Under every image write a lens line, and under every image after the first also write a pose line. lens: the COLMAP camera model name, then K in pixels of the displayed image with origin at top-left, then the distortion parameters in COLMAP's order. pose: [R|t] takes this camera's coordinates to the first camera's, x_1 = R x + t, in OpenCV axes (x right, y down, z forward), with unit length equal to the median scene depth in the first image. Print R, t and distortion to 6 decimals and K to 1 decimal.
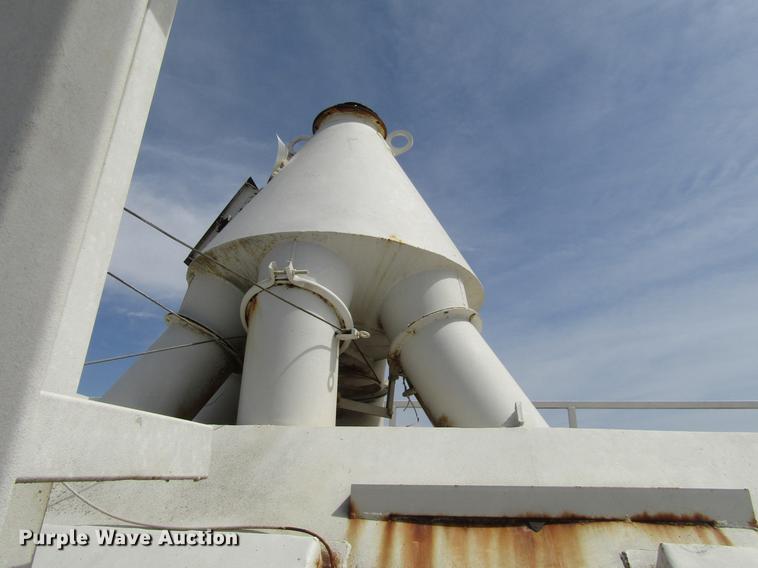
lens RADIAL K [[540.8, 0, 378.0], [0, 540.8, 284.5], [0, 0, 1]] dist [-0.004975, -0.000358]
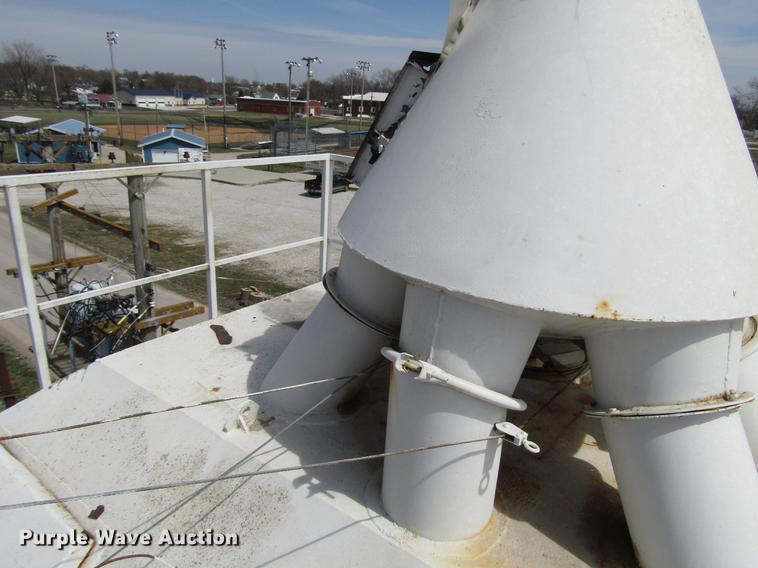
lens RADIAL K [[539.1, 0, 378.5], [0, 539.1, 284.7], [0, 0, 1]] dist [-0.004809, -0.002863]
pose [[0.885983, 0.170122, -0.431385, 0.061988], [0.153559, 0.770153, 0.619099, -0.516823], [0.437555, -0.614754, 0.656219, 0.544004]]
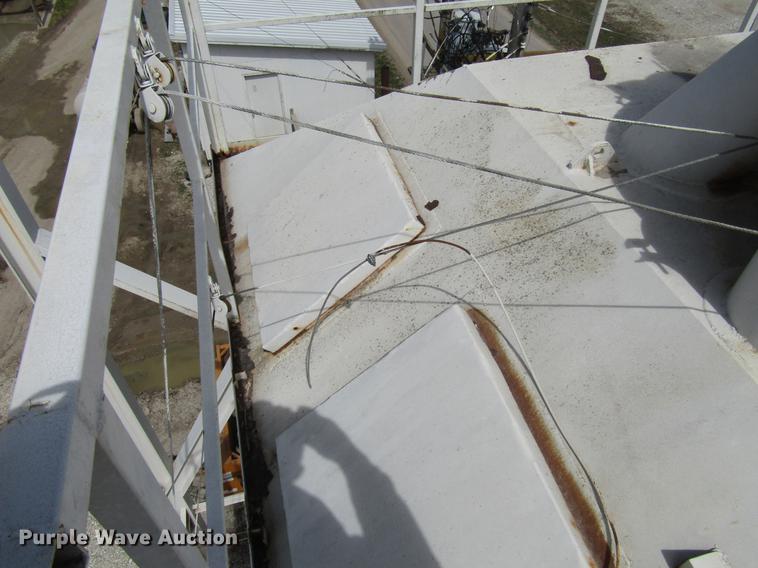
lens RADIAL K [[540.8, 0, 378.0], [0, 540.8, 284.5], [0, 0, 1]] dist [-0.004975, -0.000358]
pose [[0.413644, 0.620747, -0.666012, 0.026580], [0.359164, 0.560942, 0.745886, -0.425794], [0.836600, -0.547739, 0.009080, 0.522086]]
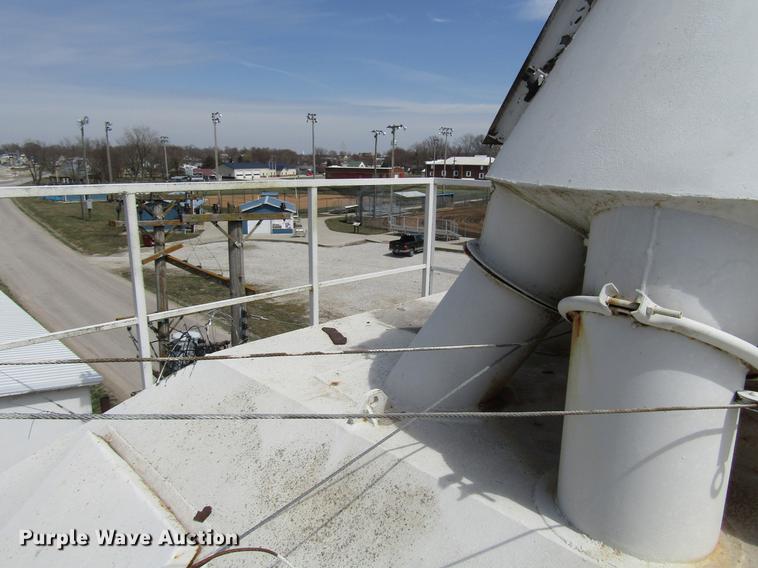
lens RADIAL K [[540.8, 0, 378.0], [0, 540.8, 284.5], [0, 0, 1]] dist [-0.004975, -0.000358]
pose [[0.808038, 0.113007, -0.578191, -0.065974], [0.238594, 0.834568, 0.496557, -0.336279], [0.538654, -0.539190, 0.647399, 0.502722]]
